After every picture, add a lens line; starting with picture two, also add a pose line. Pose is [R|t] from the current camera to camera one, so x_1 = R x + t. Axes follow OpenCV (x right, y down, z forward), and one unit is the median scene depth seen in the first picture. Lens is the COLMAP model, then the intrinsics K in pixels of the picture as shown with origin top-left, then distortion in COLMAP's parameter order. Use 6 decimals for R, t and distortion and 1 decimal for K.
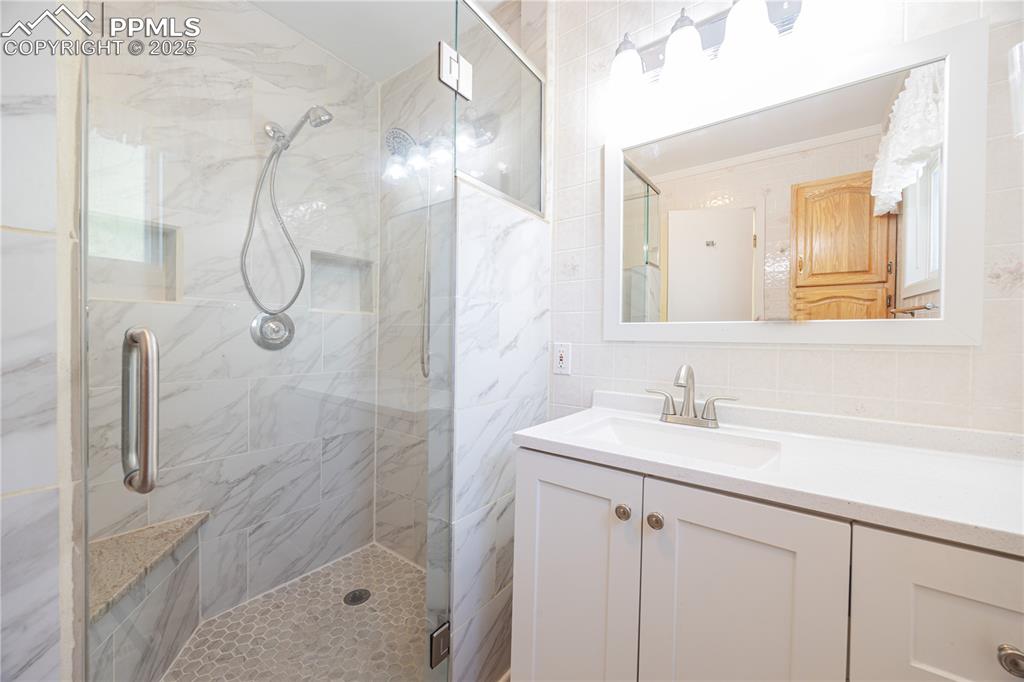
lens RADIAL K [[380.4, 0, 500.4], [0, 380.4, 345.4], [0, 0, 1]] dist [-0.001639, 0.000263]
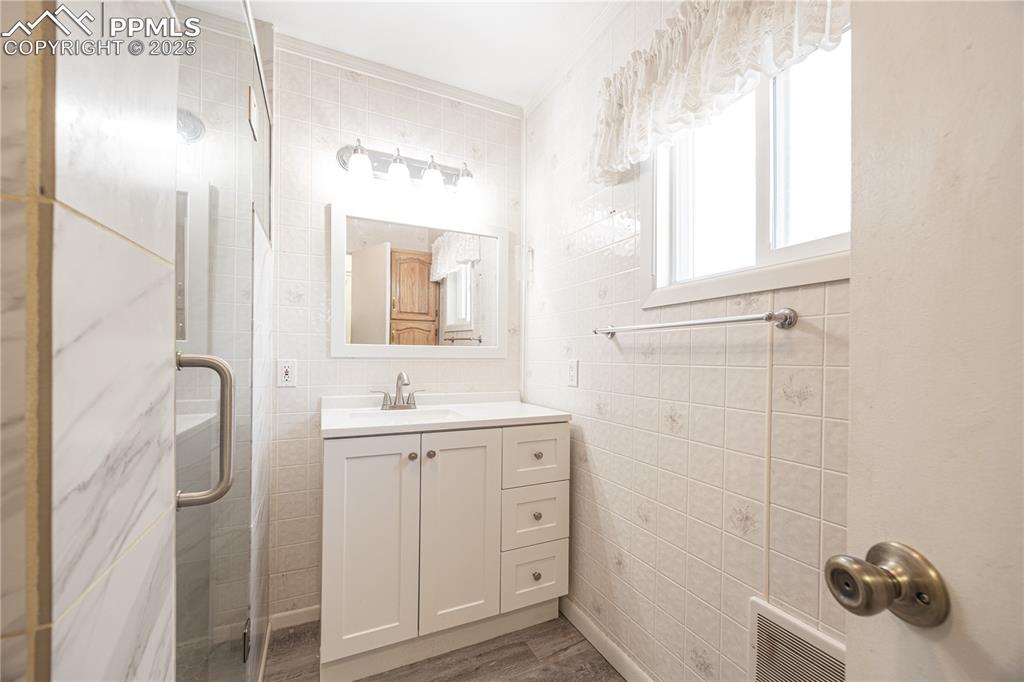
lens RADIAL K [[380.4, 0, 500.4], [0, 380.4, 345.4], [0, 0, 1]] dist [-0.001639, 0.000263]
pose [[0.479040, 0.020062, 0.877564, -0.536183], [0.013826, 0.999442, -0.030395, -0.005425], [-0.877684, 0.026694, 0.478495, -0.104397]]
